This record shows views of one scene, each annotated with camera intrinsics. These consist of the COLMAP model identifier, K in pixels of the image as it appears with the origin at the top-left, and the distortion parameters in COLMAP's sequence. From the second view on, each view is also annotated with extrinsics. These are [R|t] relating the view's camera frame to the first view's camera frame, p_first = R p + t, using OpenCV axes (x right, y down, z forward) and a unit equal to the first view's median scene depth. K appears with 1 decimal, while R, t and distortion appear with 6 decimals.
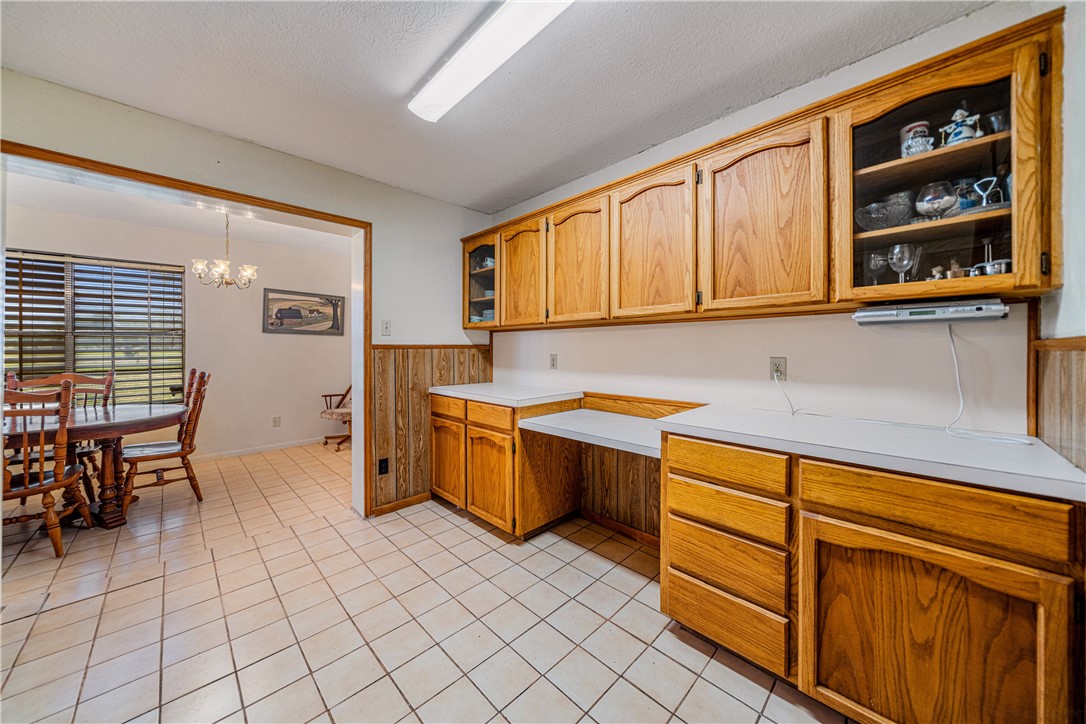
lens RADIAL K [[375.1, 0, 543.0], [0, 375.1, 362.0], [0, 0, 1]] dist [-0.000177, -0.000015]
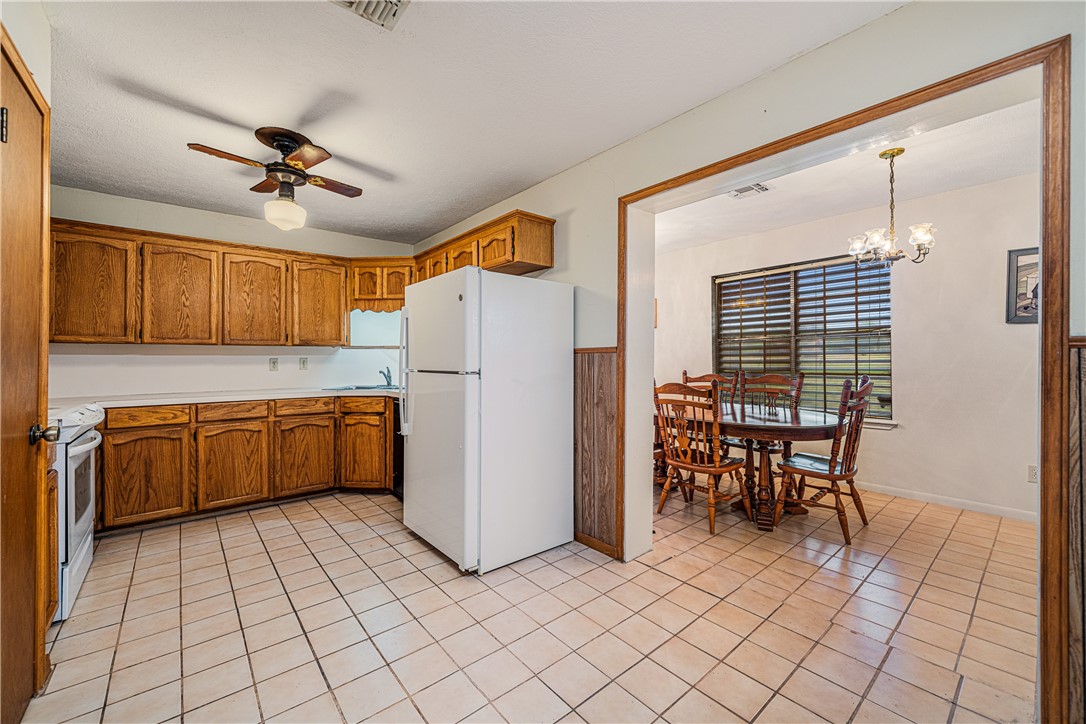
lens RADIAL K [[429.4, 0, 516.8], [0, 429.4, 356.9], [0, 0, 1]] dist [-0.000089, -0.000060]
pose [[-0.108639, 0.006710, -0.994059, 0.051894], [-0.026991, 0.999589, 0.009697, -0.011607], [0.993715, 0.027884, -0.108414, 0.376795]]
